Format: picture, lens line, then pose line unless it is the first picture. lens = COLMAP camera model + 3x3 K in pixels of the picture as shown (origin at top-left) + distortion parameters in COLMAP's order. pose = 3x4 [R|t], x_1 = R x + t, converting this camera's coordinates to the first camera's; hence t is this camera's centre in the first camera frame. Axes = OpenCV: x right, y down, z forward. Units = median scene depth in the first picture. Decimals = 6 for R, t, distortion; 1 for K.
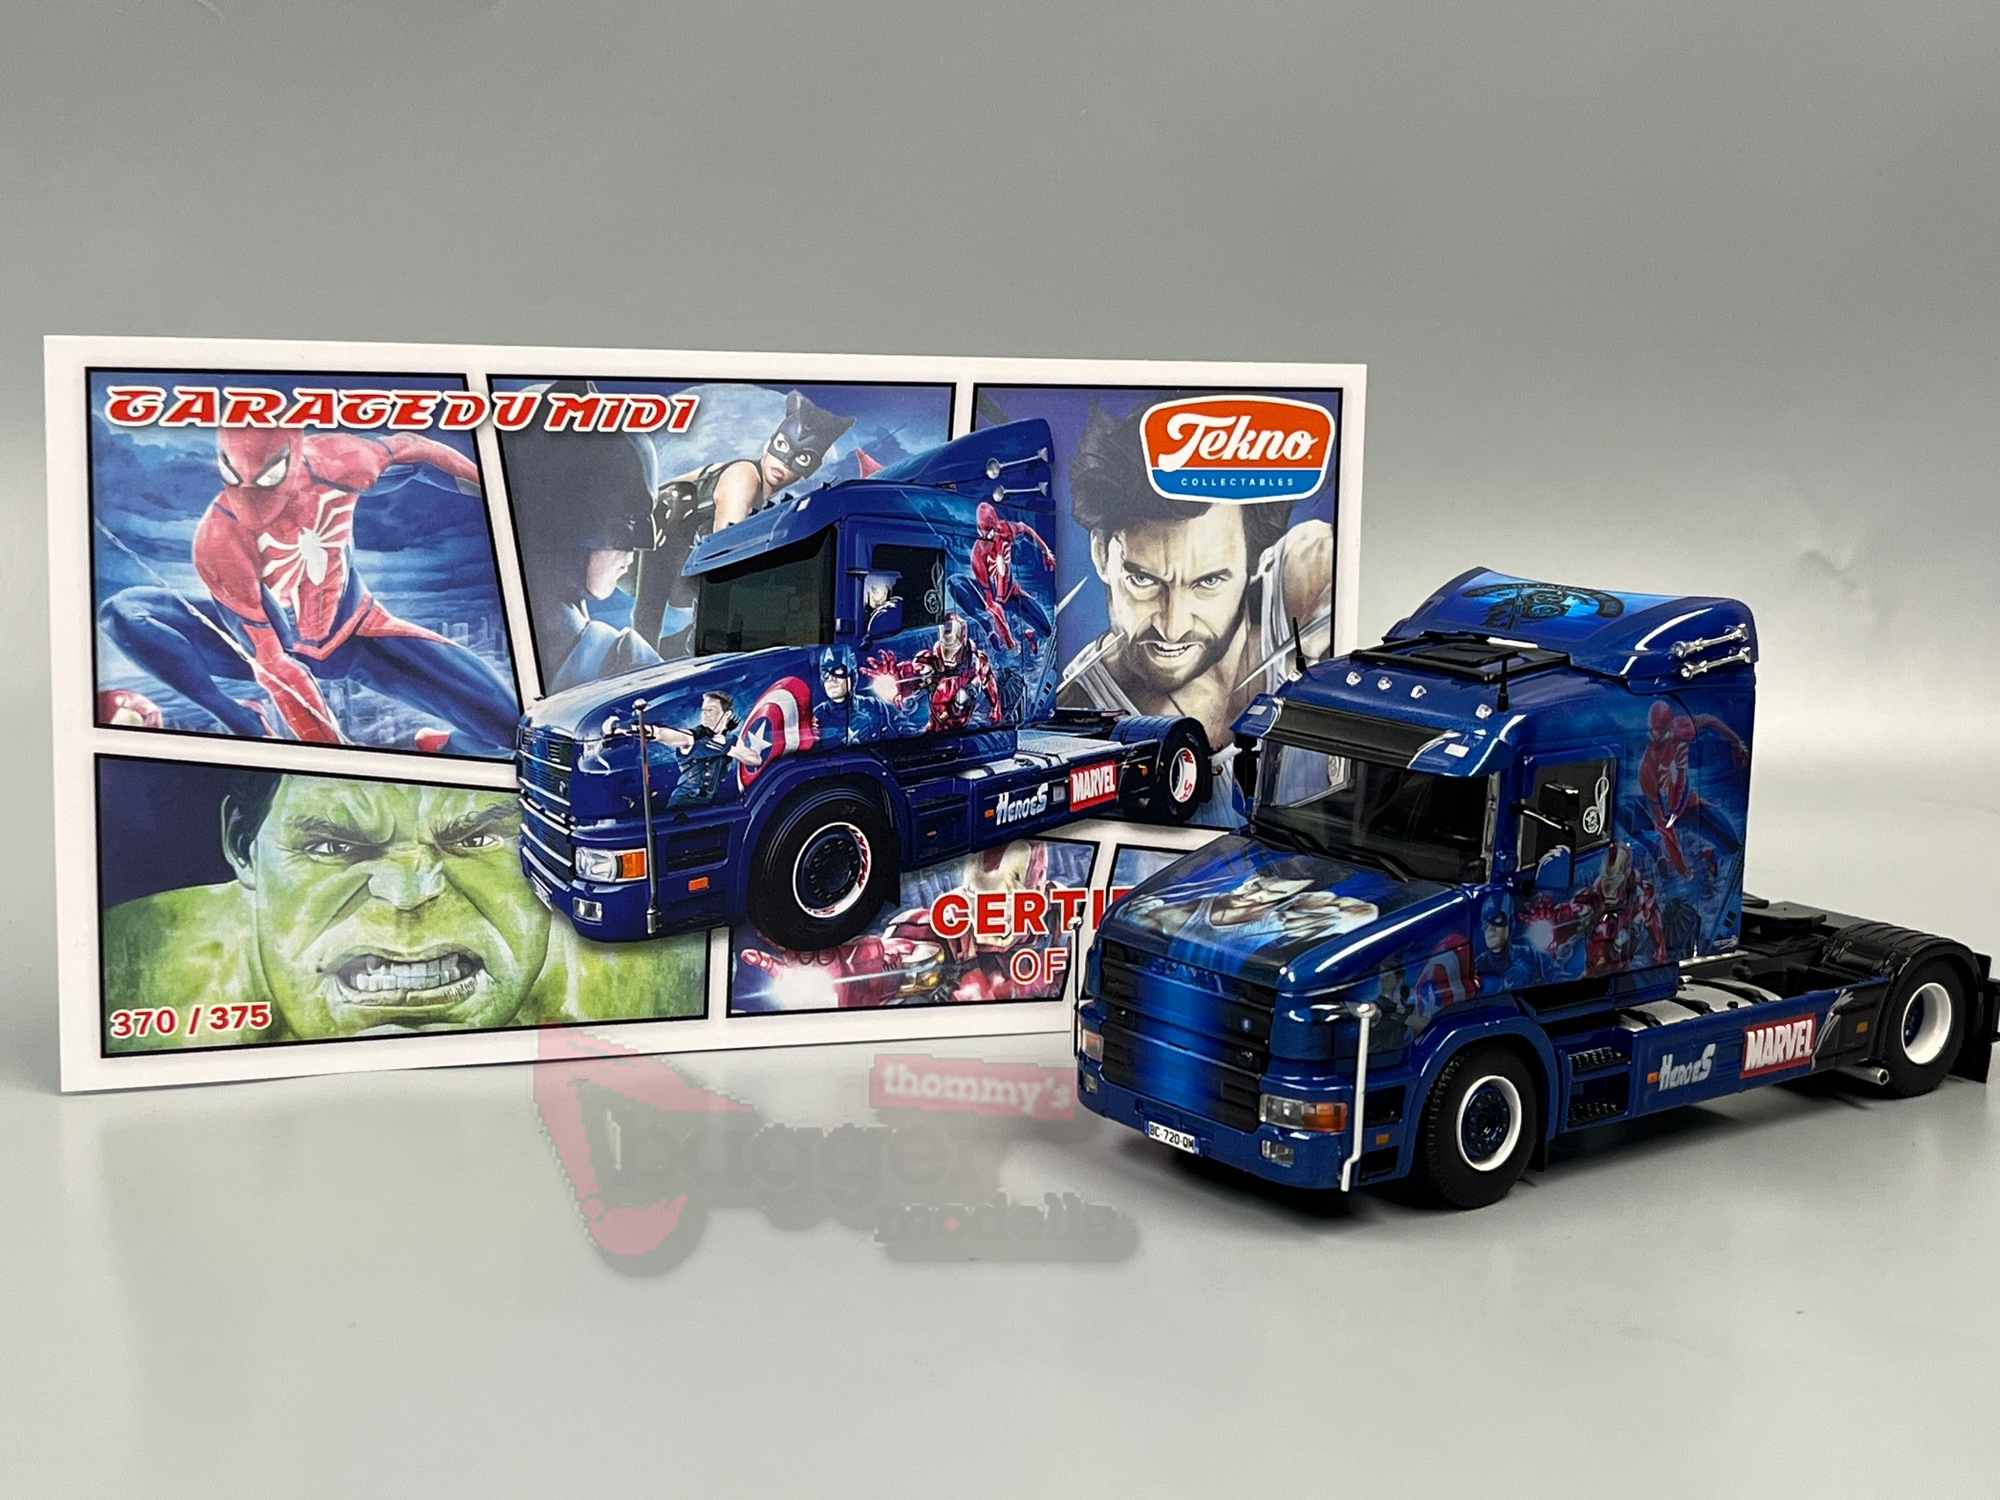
lens RADIAL K [[3000.3, 0, 1000.0], [0, 3000.3, 750.0], [0, 0, 1]] dist [0.188361, -1.054374]
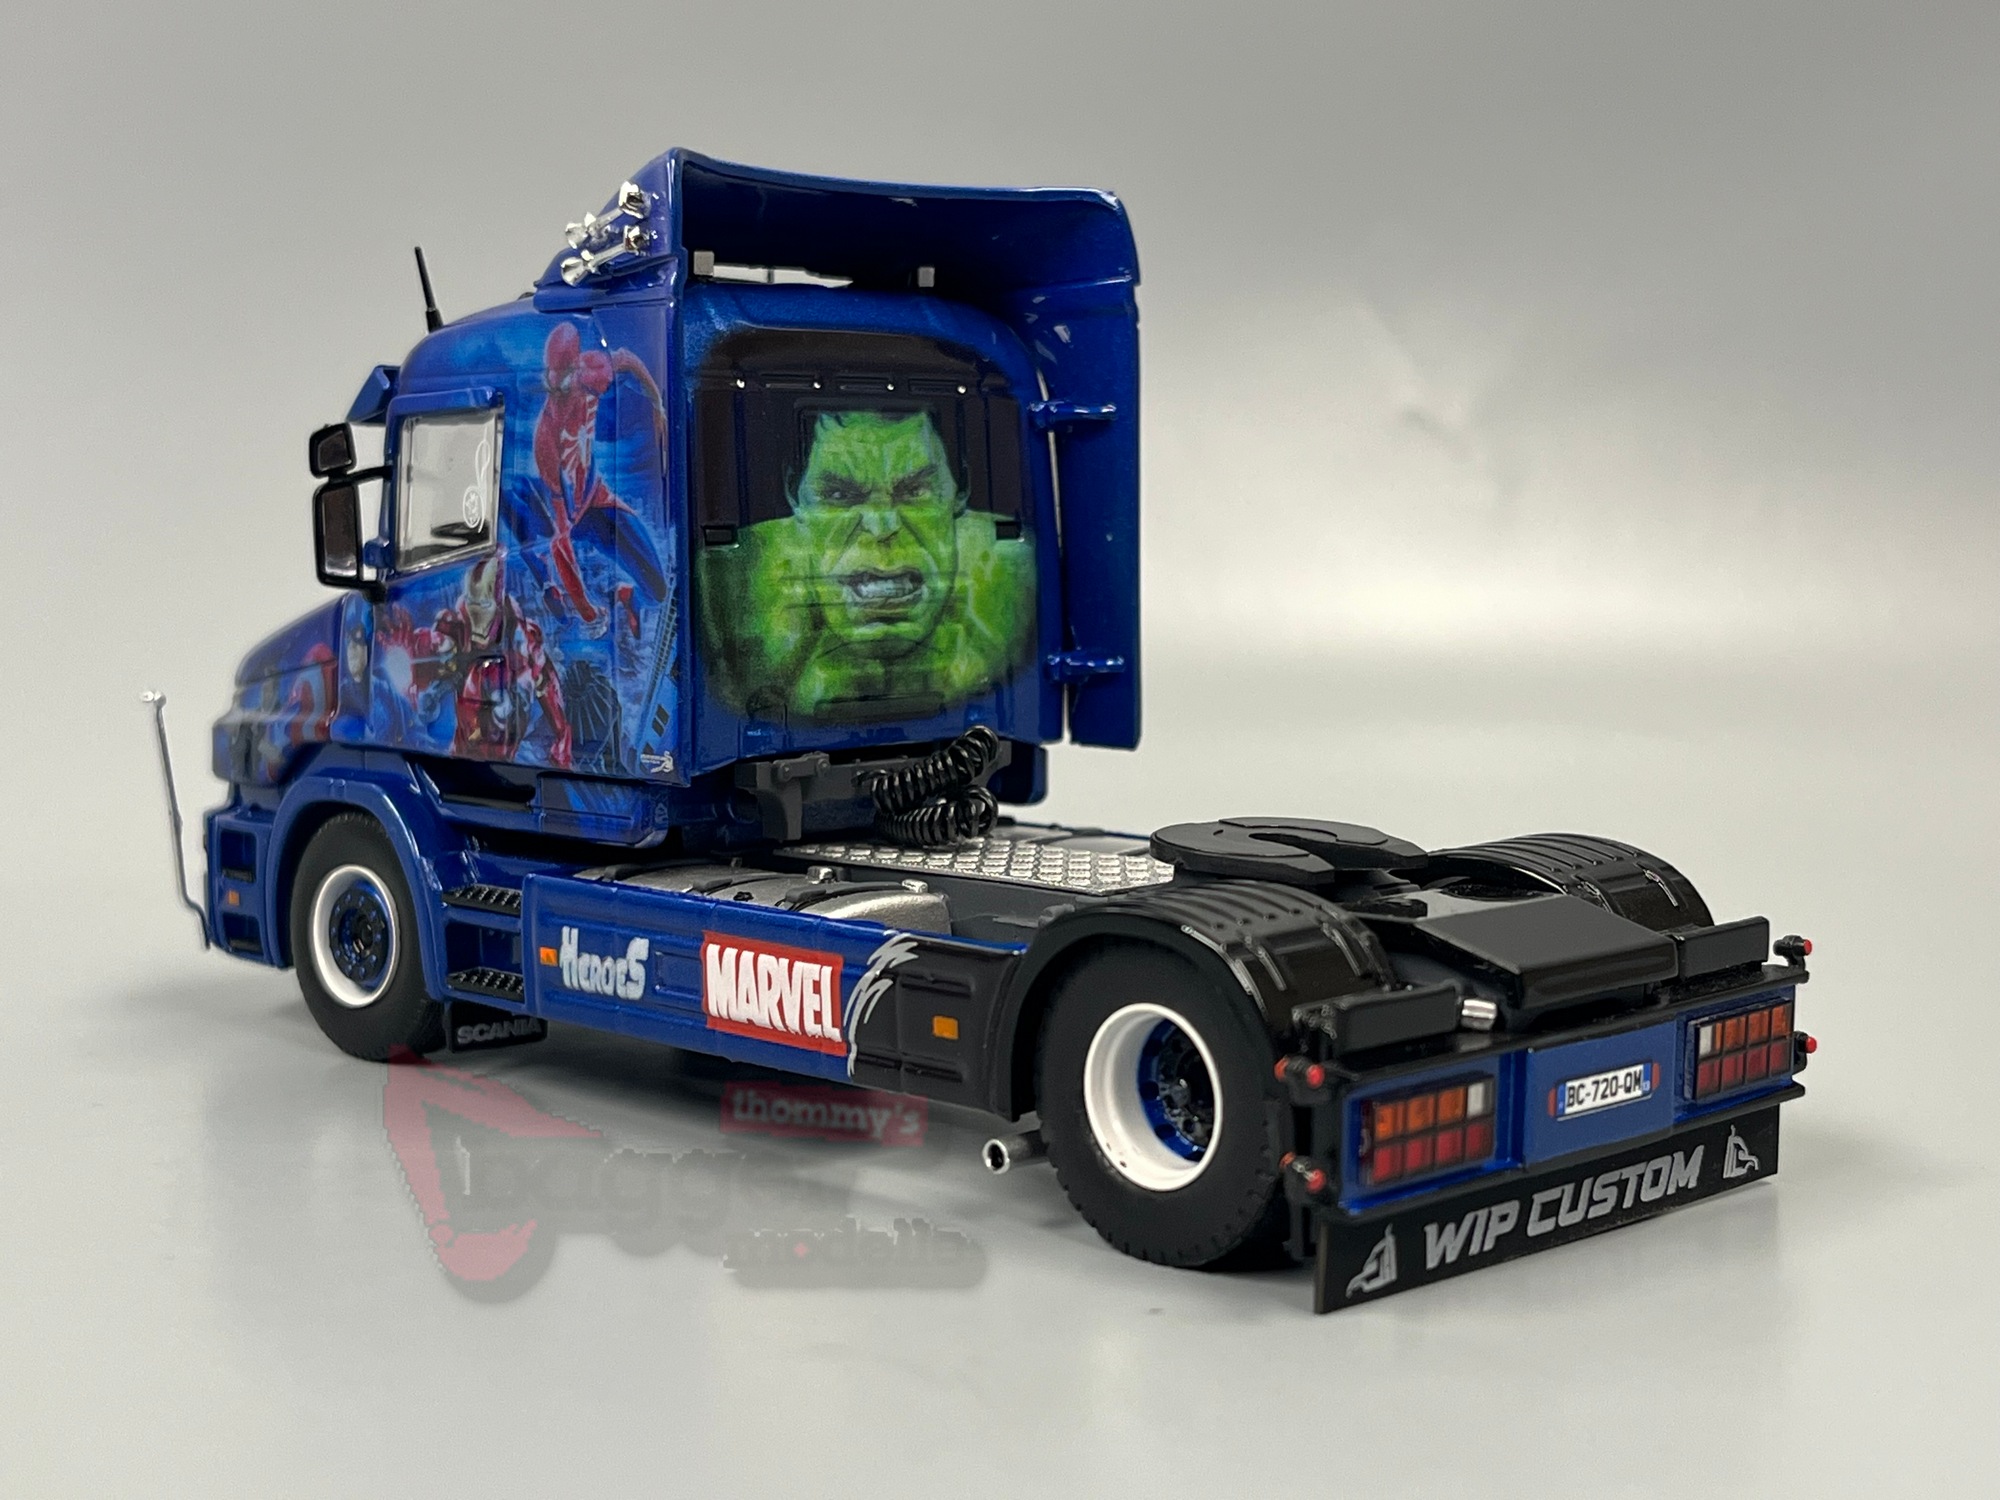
lens RADIAL K [[3000.3, 0, 1000.0], [0, 3000.3, 750.0], [0, 0, 1]] dist [0.188361, -1.054374]
pose [[0.094725, 0.060789, -0.993646, 0.824804], [-0.163820, 0.985478, 0.044673, 0.026483], [0.981932, 0.158547, 0.103308, 1.028215]]
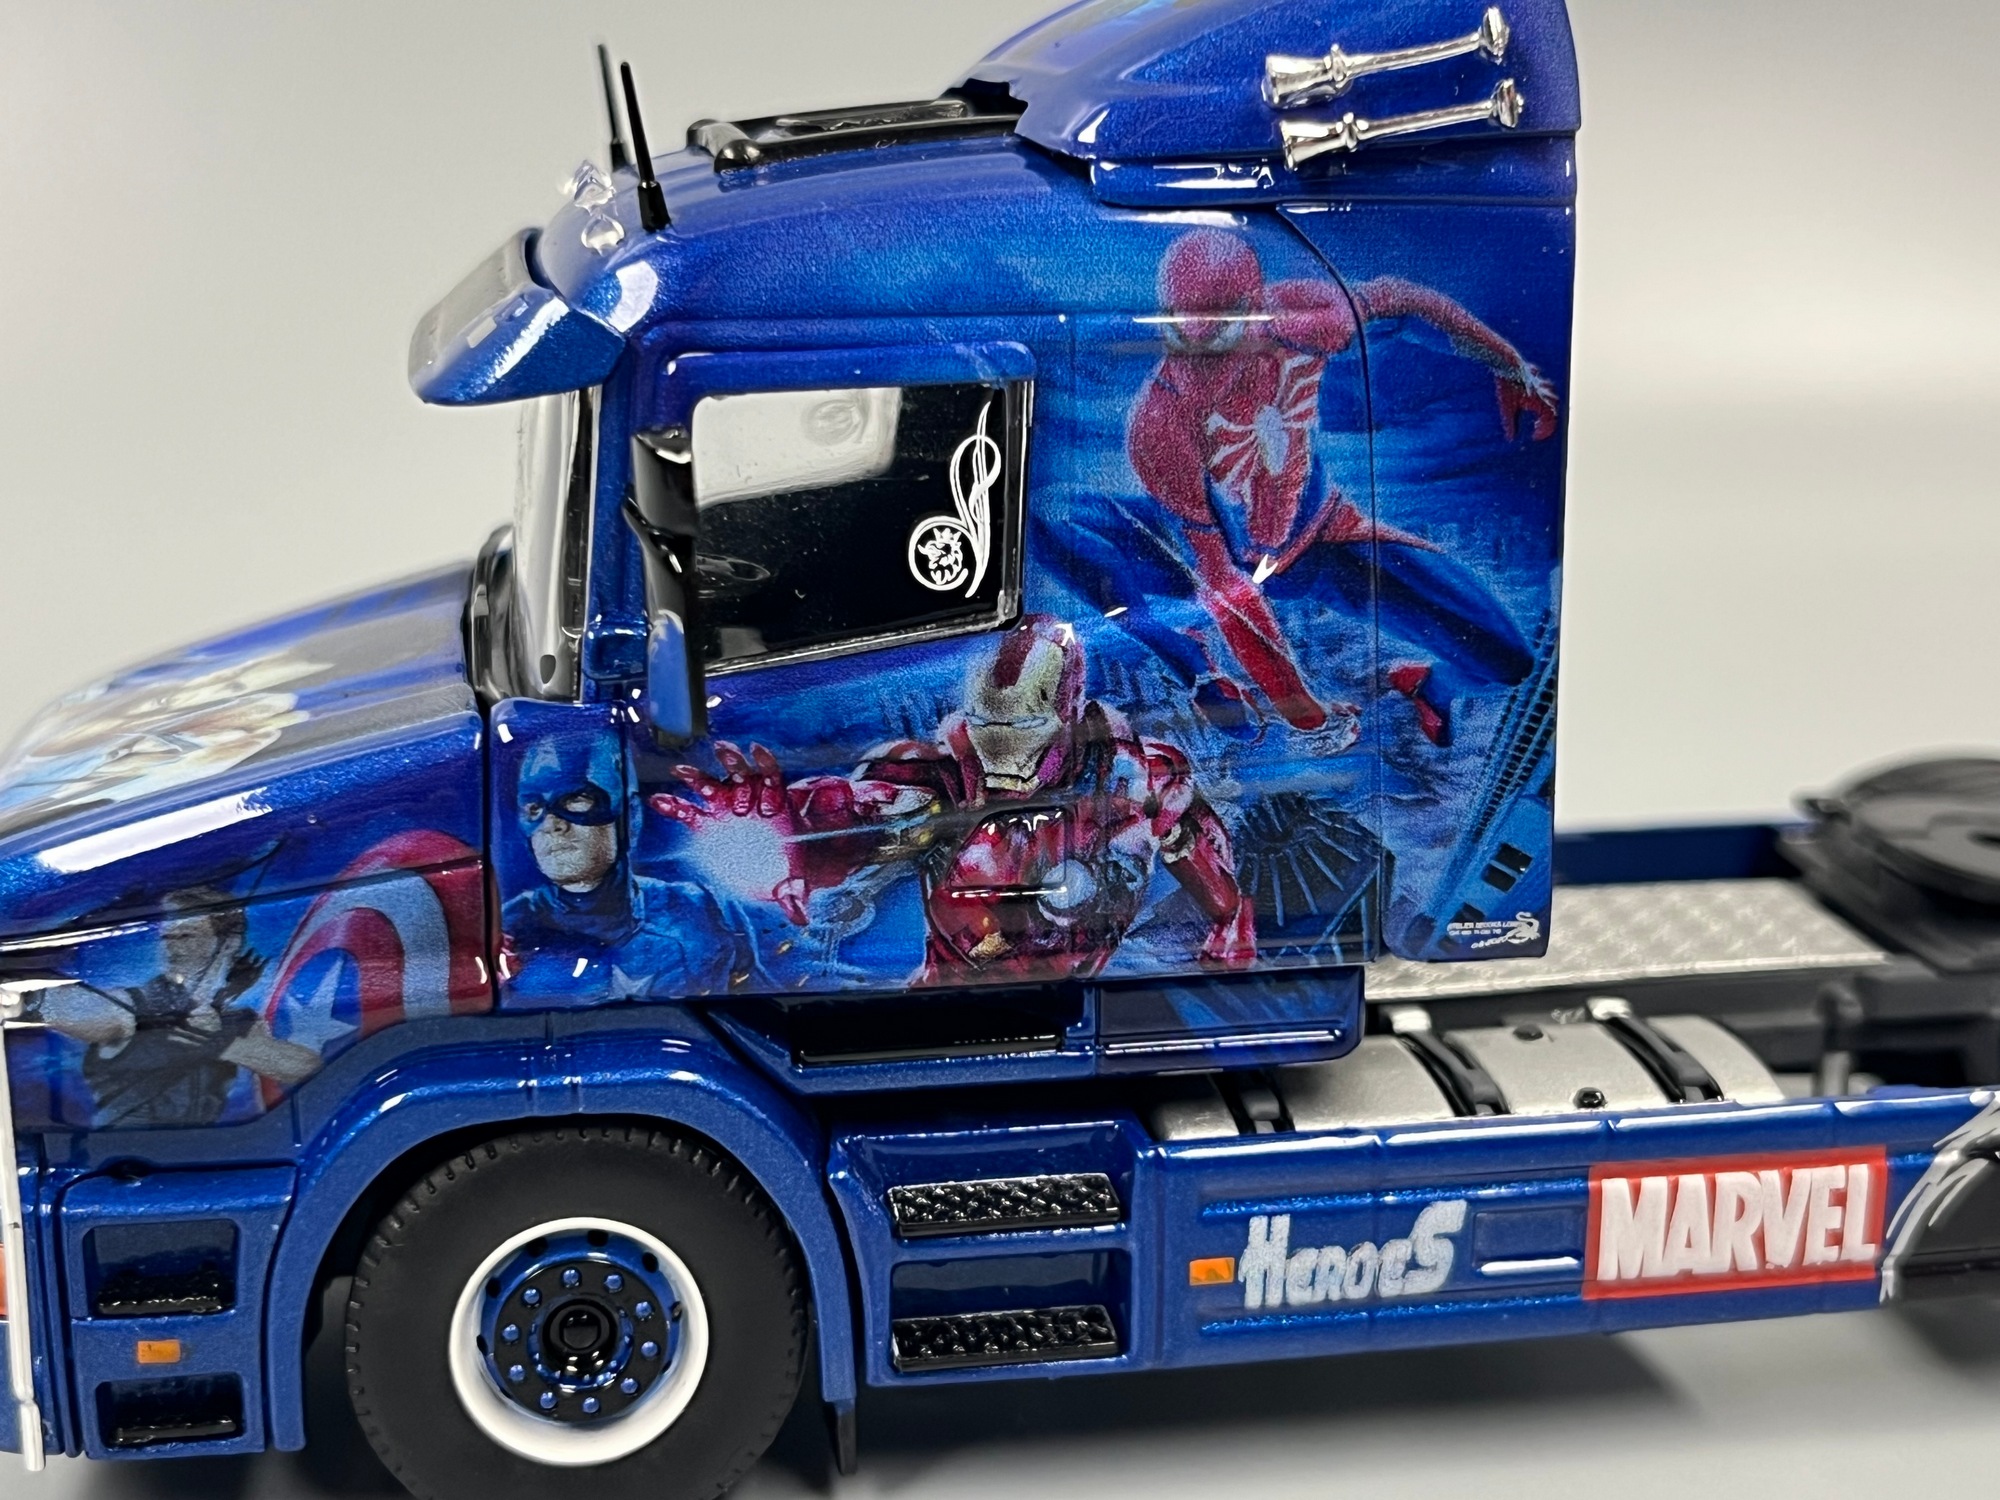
lens RADIAL K [[3000.3, 0, 1000.0], [0, 3000.3, 750.0], [0, 0, 1]] dist [0.188361, -1.054374]
pose [[0.877693, 0.080553, -0.472404, 0.365072], [-0.051710, 0.995935, 0.073751, 0.019211], [0.476424, -0.040303, 0.878291, 0.672152]]
